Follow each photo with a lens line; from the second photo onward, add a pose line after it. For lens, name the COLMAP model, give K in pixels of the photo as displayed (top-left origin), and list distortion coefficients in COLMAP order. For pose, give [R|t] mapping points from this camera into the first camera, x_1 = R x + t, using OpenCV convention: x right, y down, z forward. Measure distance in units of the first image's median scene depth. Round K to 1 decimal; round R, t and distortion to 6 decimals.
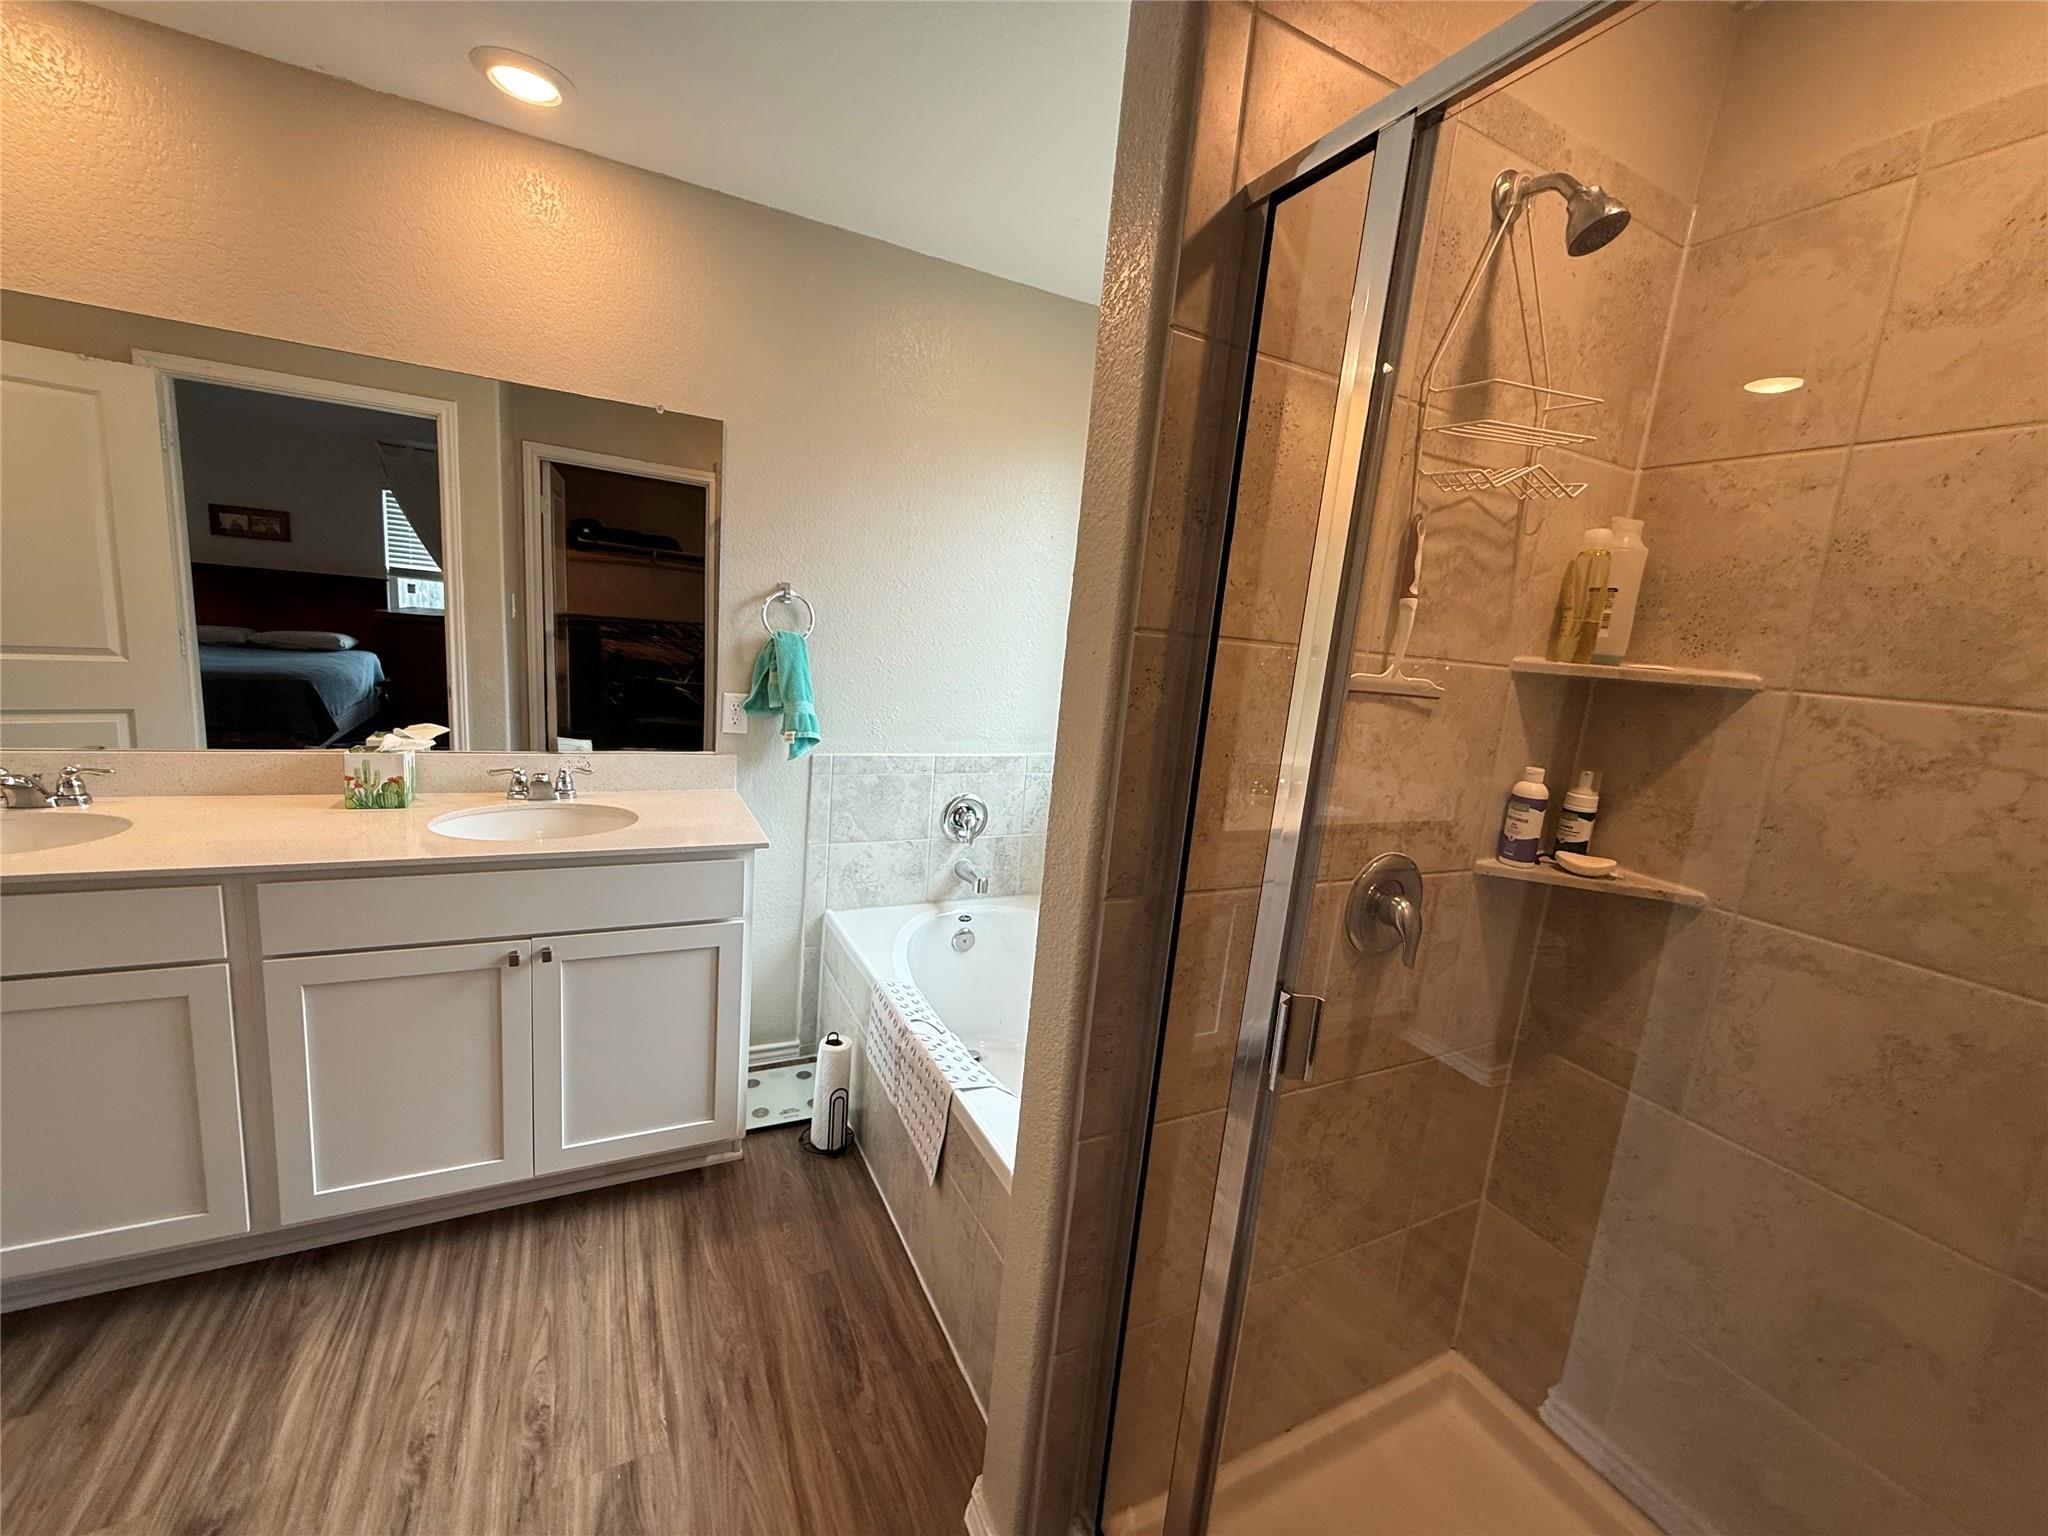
lens RADIAL K [[823.4, 0, 1019.8], [0, 823.4, 768.8], [0, 0, 1]] dist [0.000069, 0.000166]
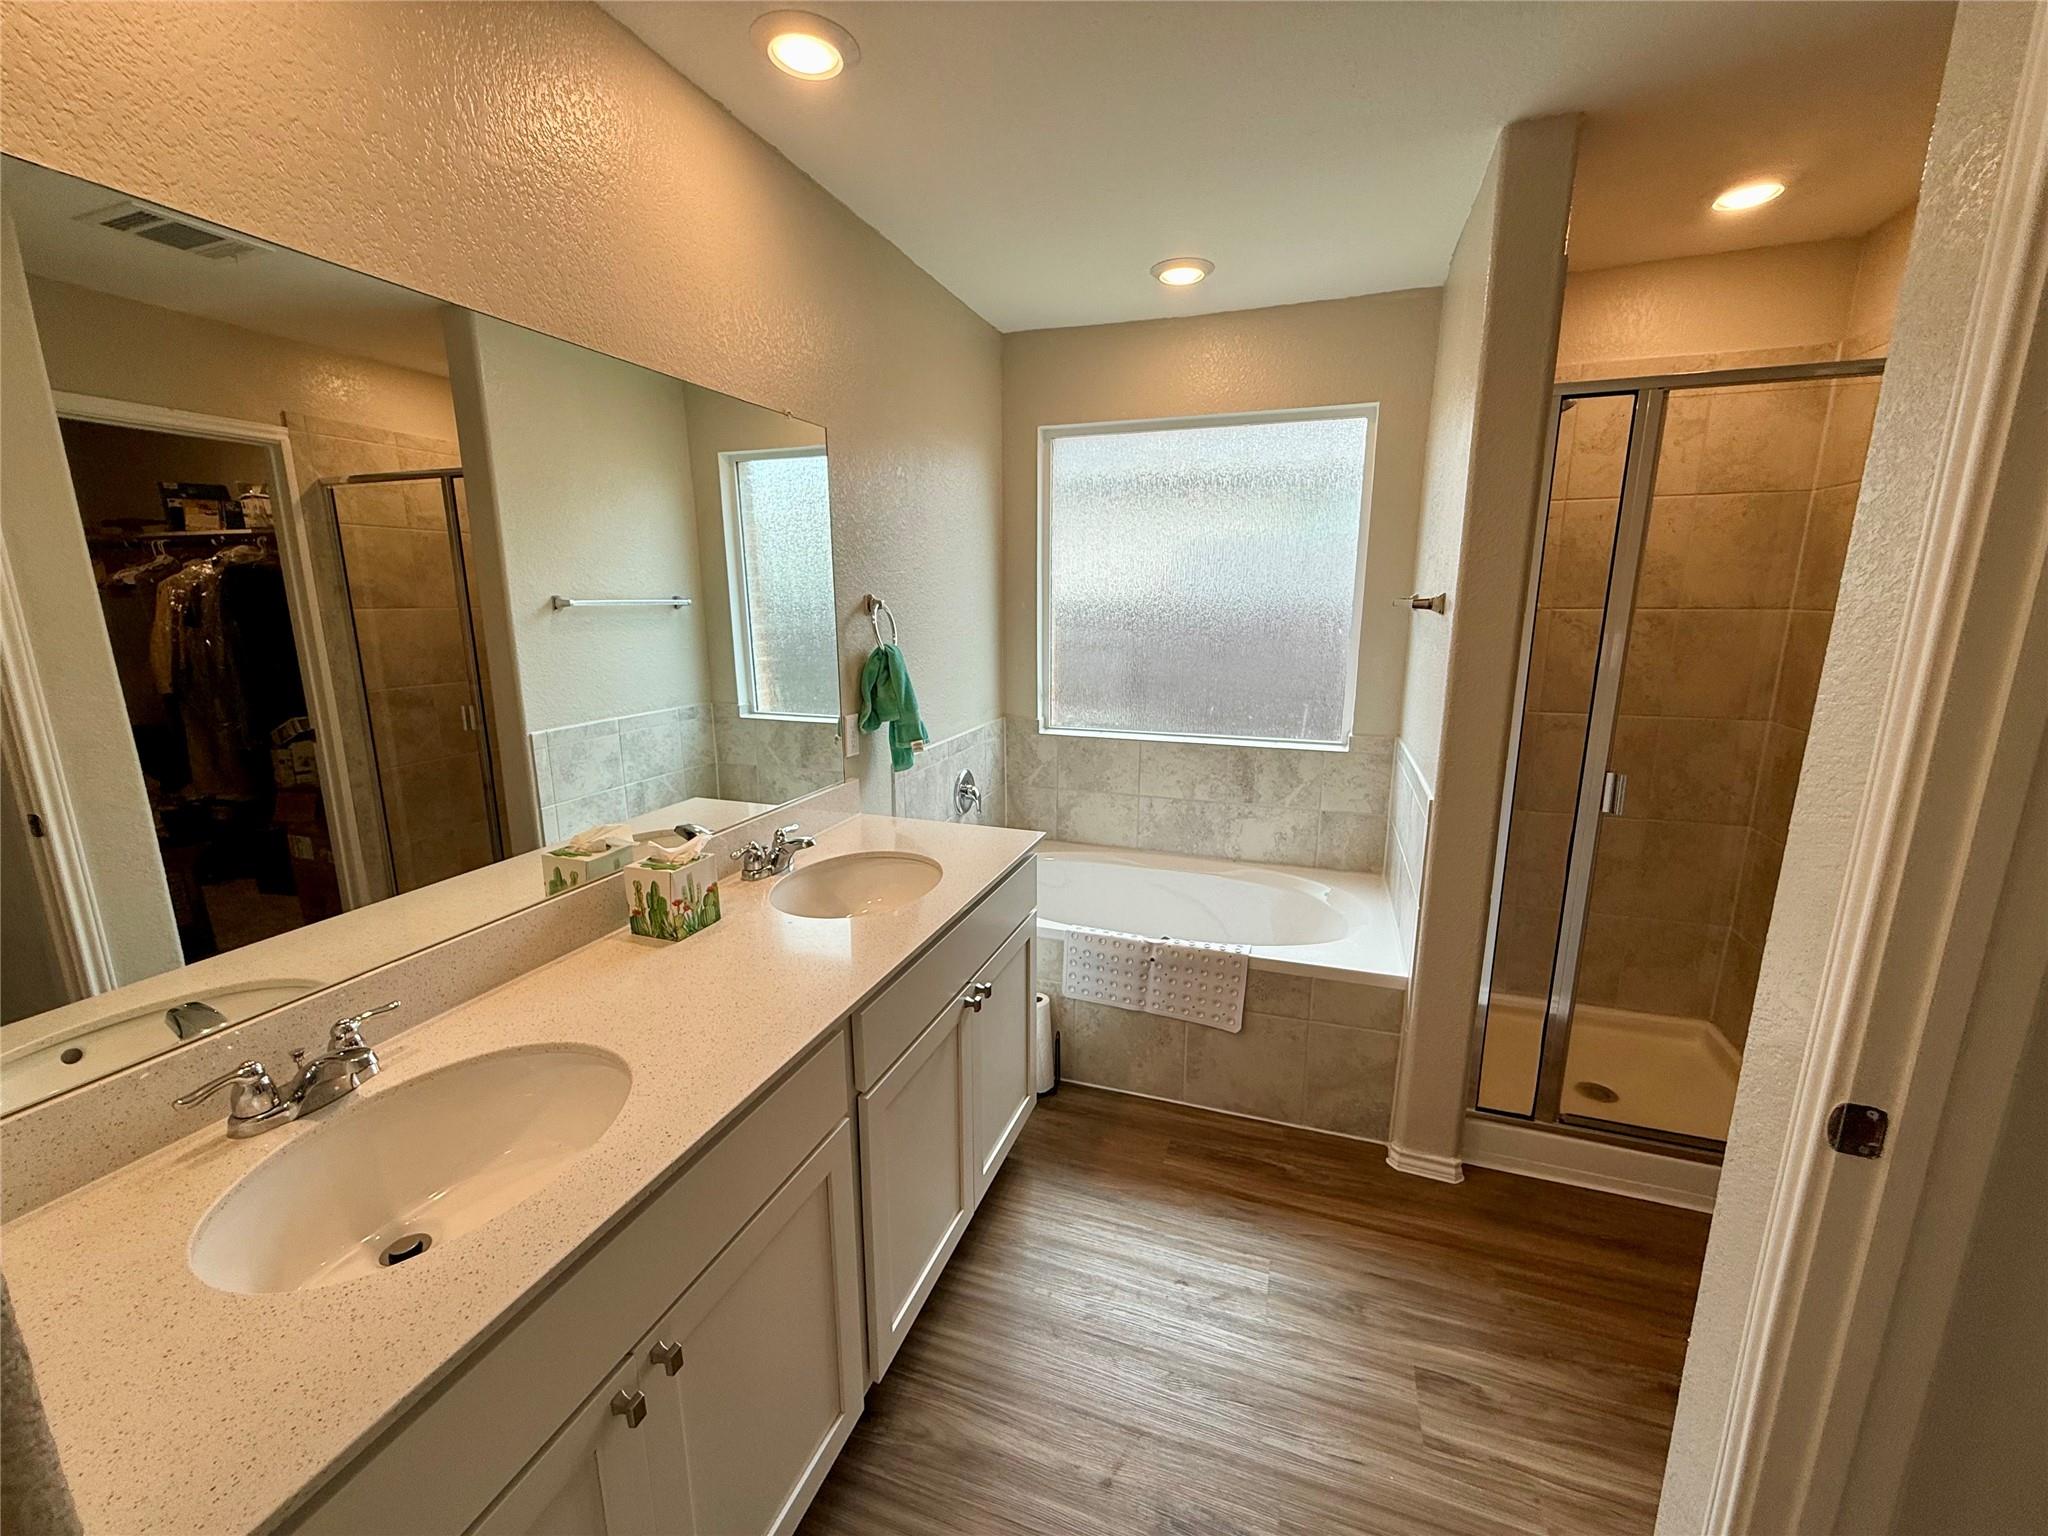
lens RADIAL K [[823.4, 0, 1023.0], [0, 823.4, 769.4], [0, 0, 1]] dist [0.000069, 0.000166]
pose [[0.718708, -0.231561, 0.655621, -1.079100], [0.186476, 0.972565, 0.139084, -0.161525], [-0.669840, 0.022297, 0.742170, 0.199537]]
